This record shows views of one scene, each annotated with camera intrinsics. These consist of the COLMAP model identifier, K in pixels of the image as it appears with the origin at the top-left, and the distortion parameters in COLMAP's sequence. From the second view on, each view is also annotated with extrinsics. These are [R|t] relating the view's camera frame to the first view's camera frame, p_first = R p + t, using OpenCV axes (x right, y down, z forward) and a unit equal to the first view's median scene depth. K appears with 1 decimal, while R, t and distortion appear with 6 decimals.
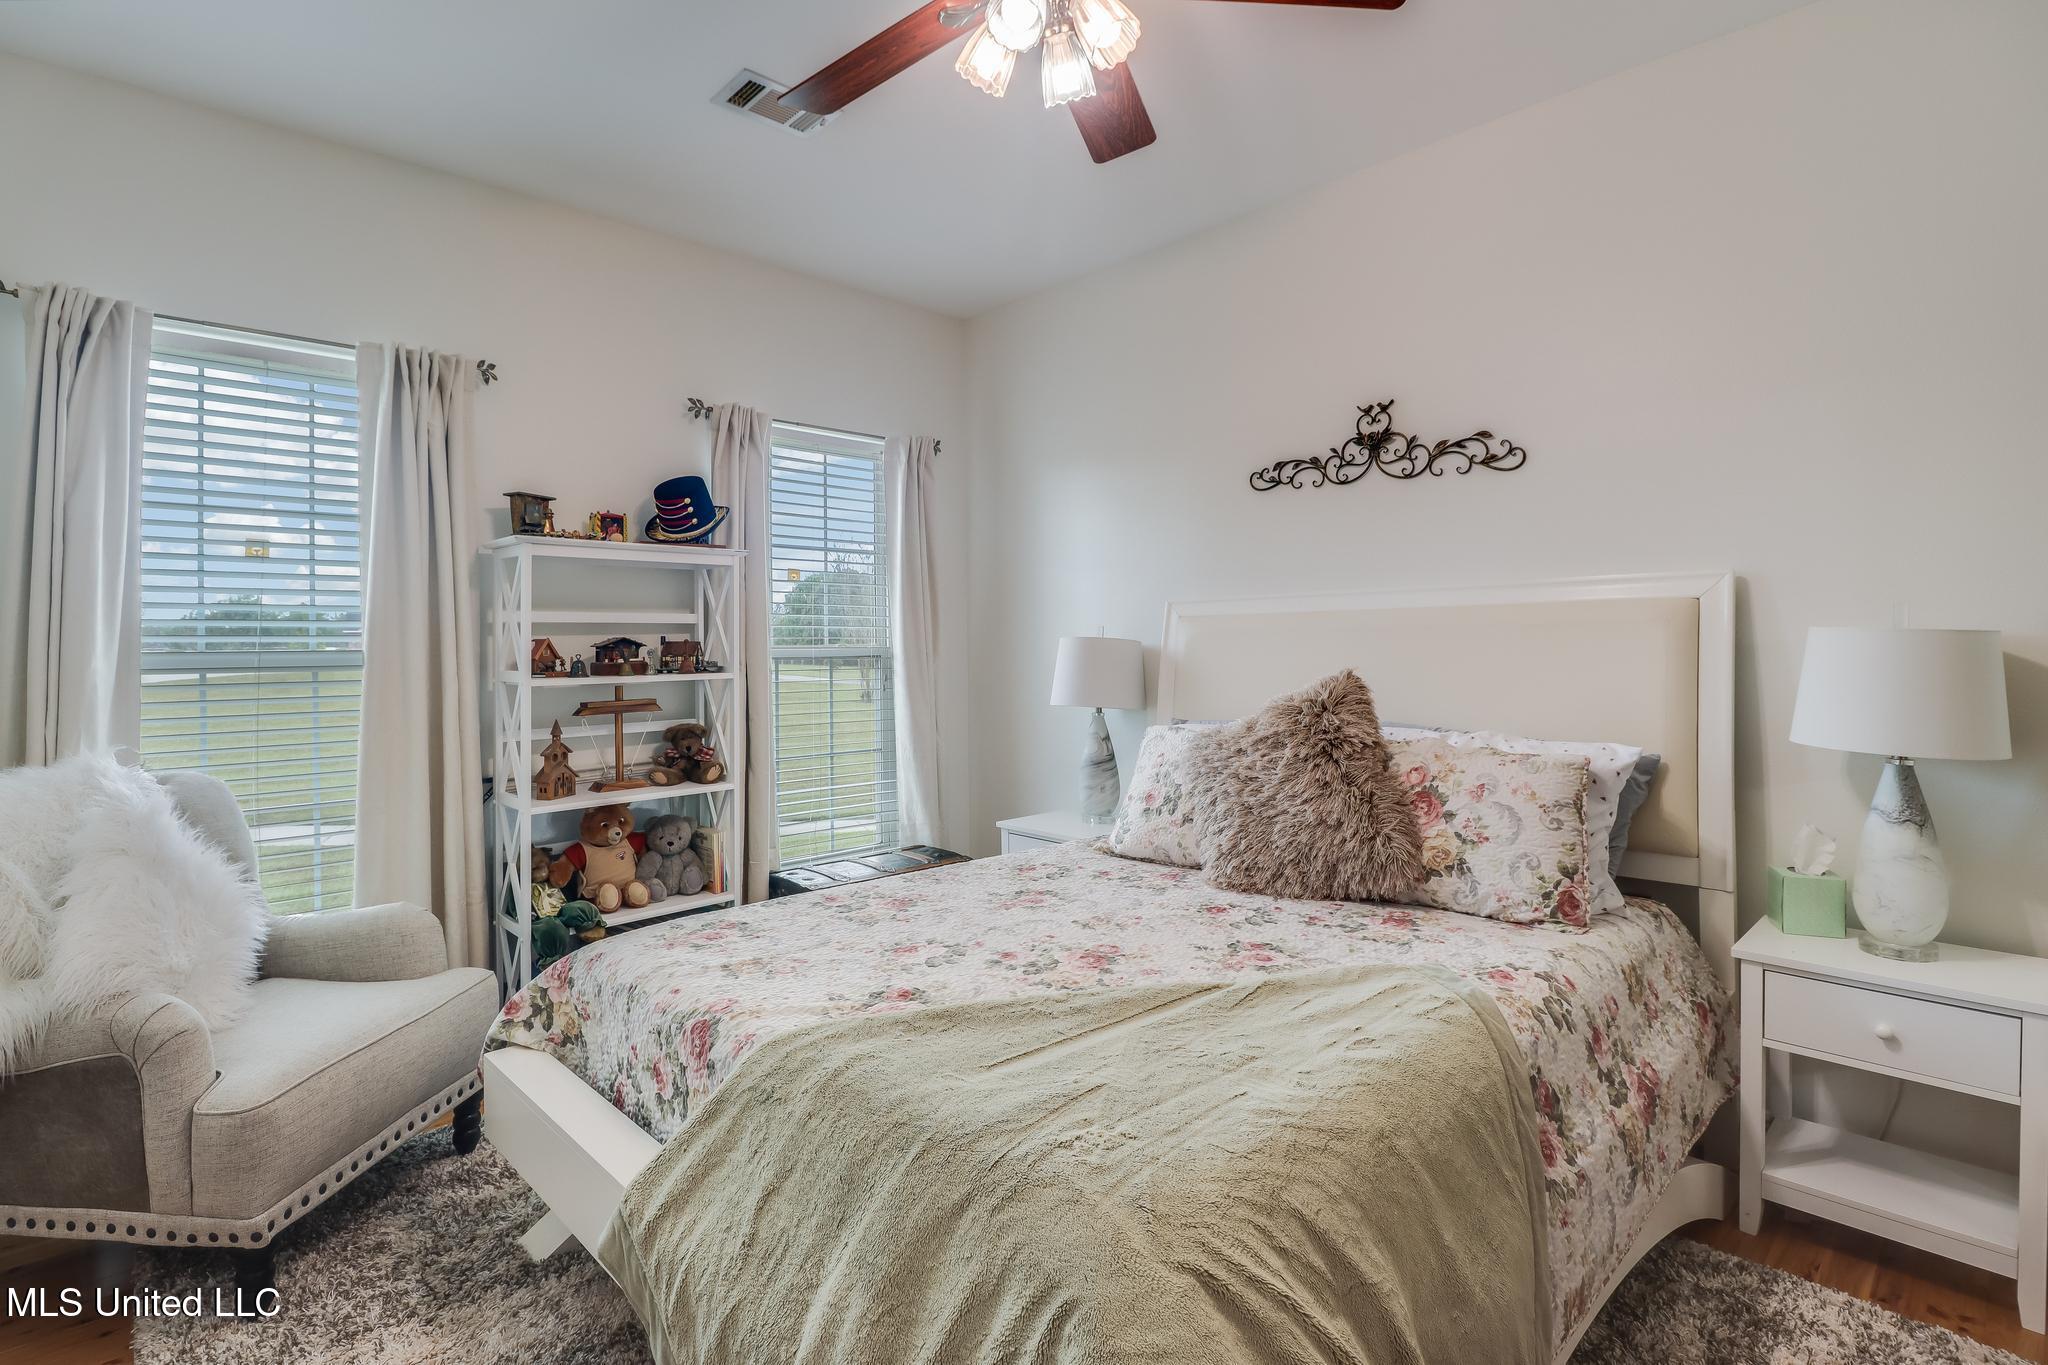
lens RADIAL K [[971.4, 0, 1013.4], [0, 971.4, 638.9], [0, 0, 1]] dist [-0.005605, -0.000111]
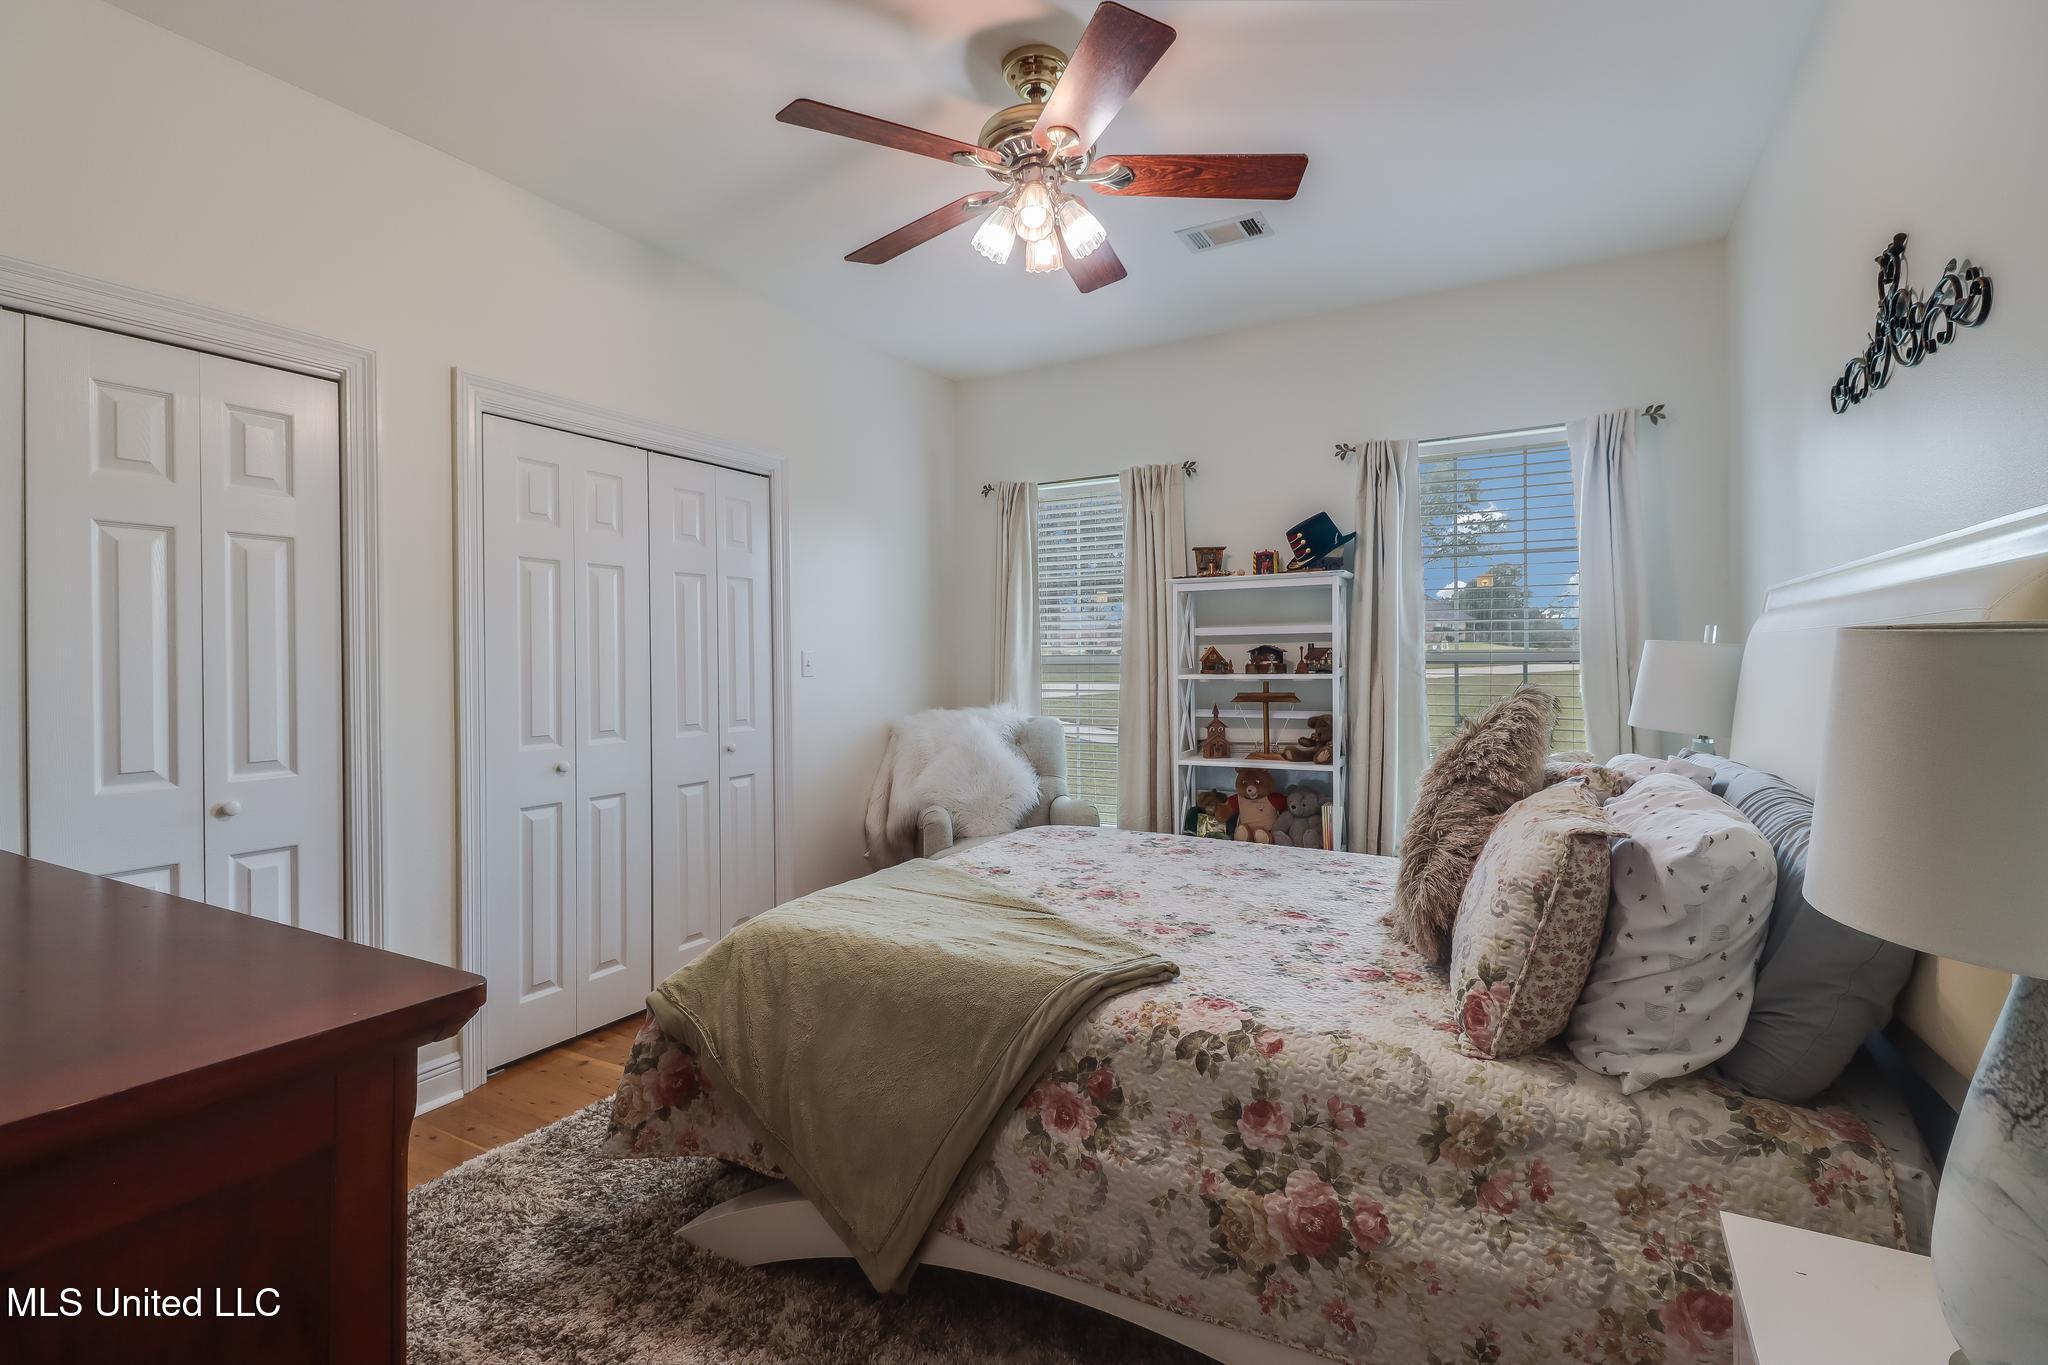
lens RADIAL K [[952.5, 0, 1021.4], [0, 952.5, 657.1], [0, 0, 1]] dist [0.004223, -0.000025]
pose [[0.295080, 0.007788, -0.955441, 0.754943], [0.011949, 0.999859, 0.011840, -0.004623], [0.955398, -0.014910, 0.294945, 0.305693]]
